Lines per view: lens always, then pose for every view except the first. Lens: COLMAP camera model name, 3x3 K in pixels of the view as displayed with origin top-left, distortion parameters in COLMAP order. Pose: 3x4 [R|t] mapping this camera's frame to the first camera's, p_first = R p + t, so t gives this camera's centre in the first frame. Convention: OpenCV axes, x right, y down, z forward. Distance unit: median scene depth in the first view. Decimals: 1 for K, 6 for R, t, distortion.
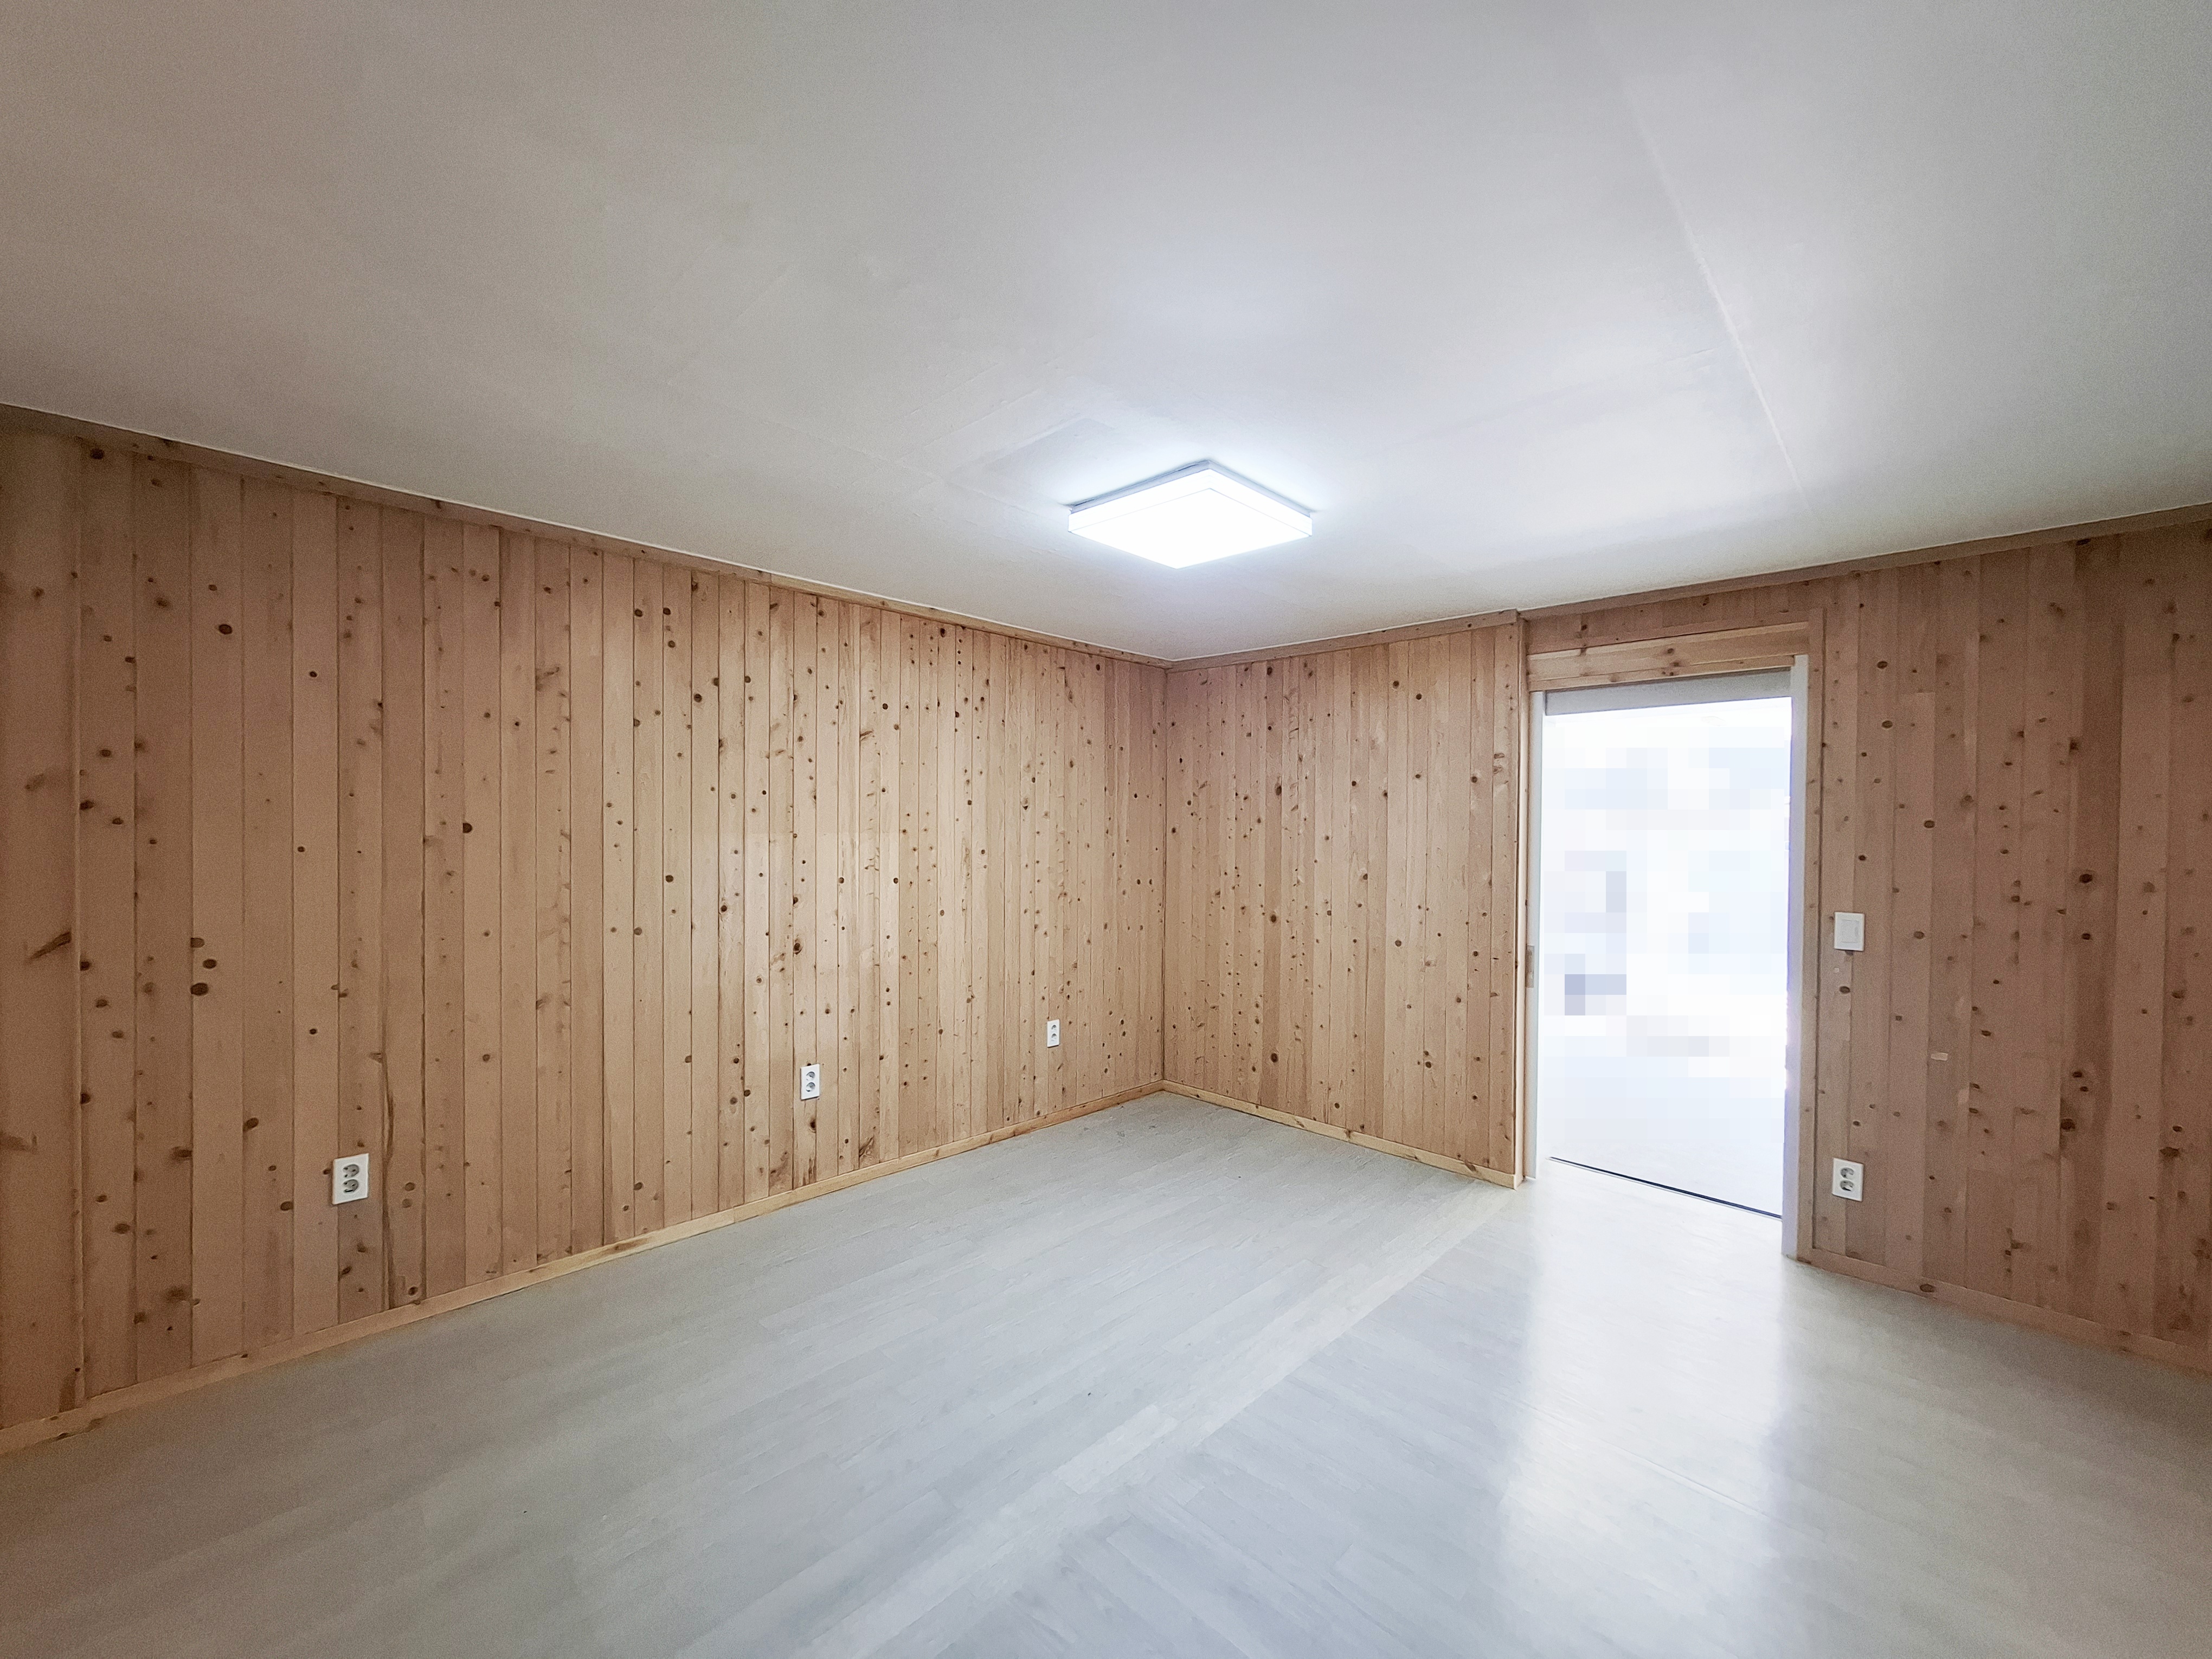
lens RADIAL K [[867.5, 0, 1104.0], [0, 867.5, 822.2], [0, 0, 1]] dist [-0.003803, 0.002966]
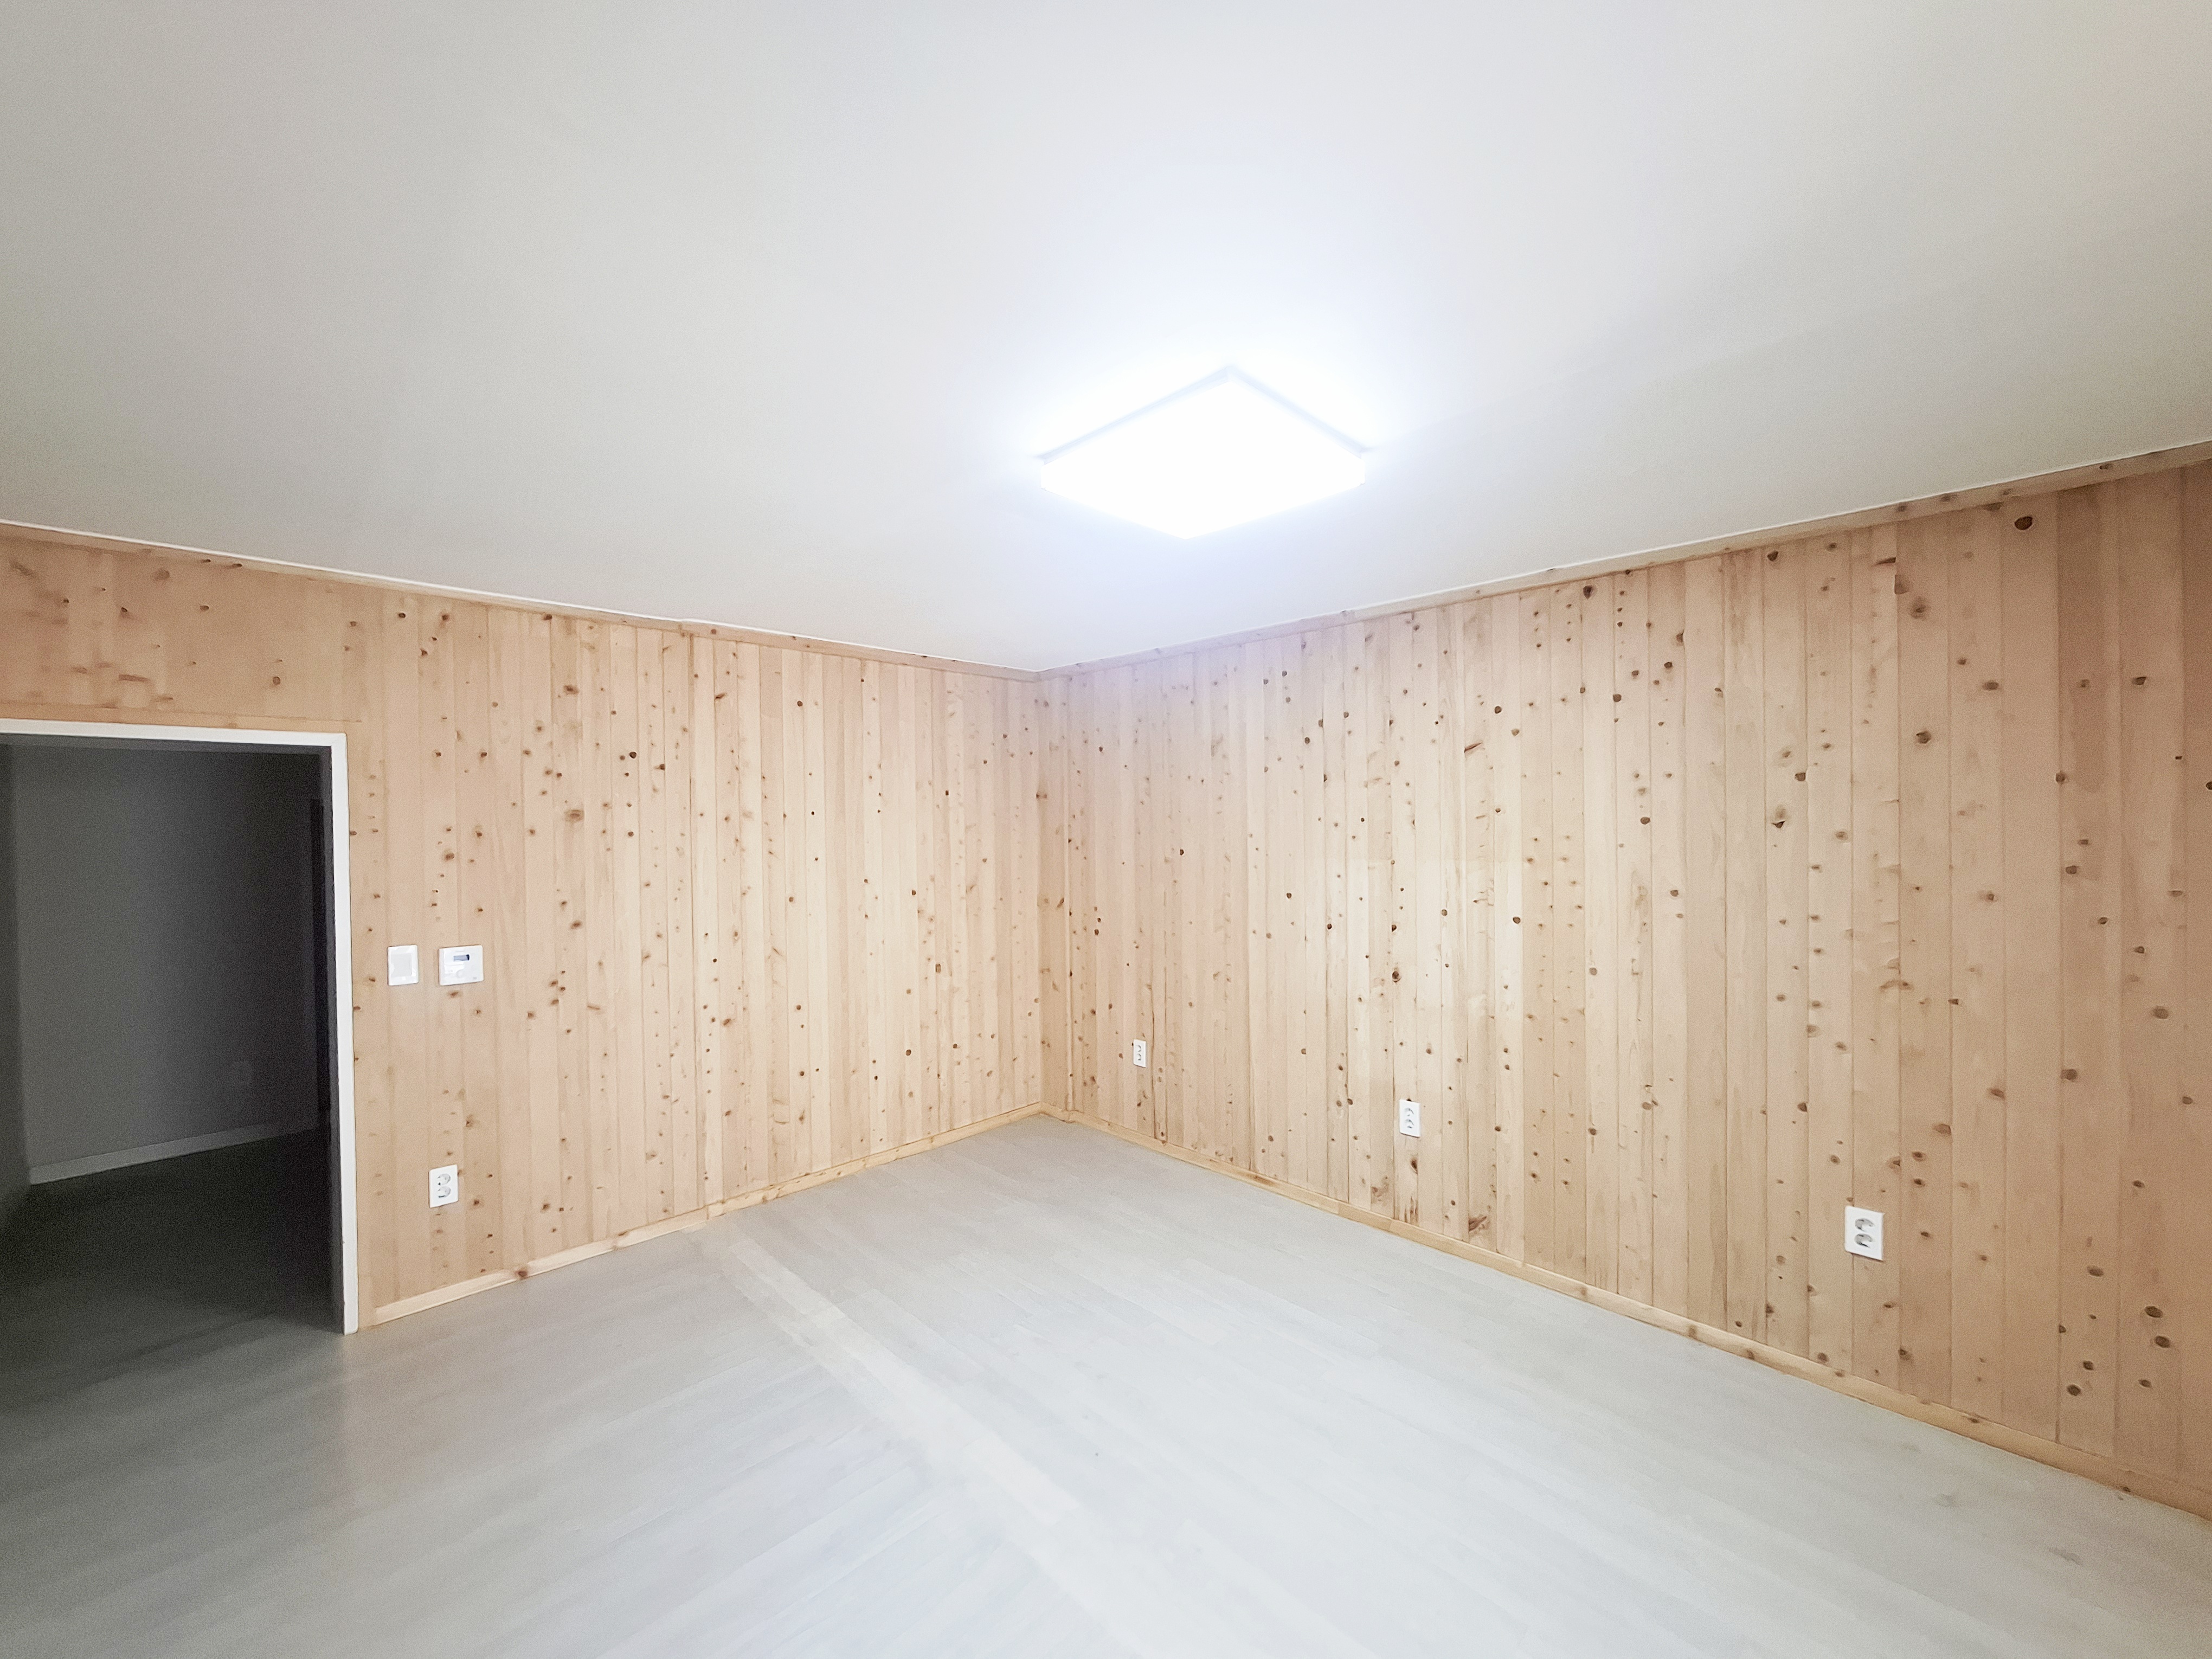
lens RADIAL K [[867.5, 0, 1112.1], [0, 867.5, 833.1], [0, 0, 1]] dist [-0.003803, 0.002966]
pose [[0.007242, -0.004006, -0.999966, 0.580542], [0.011578, 0.999925, -0.003922, -0.016133], [0.999907, -0.011549, 0.007288, 0.620150]]
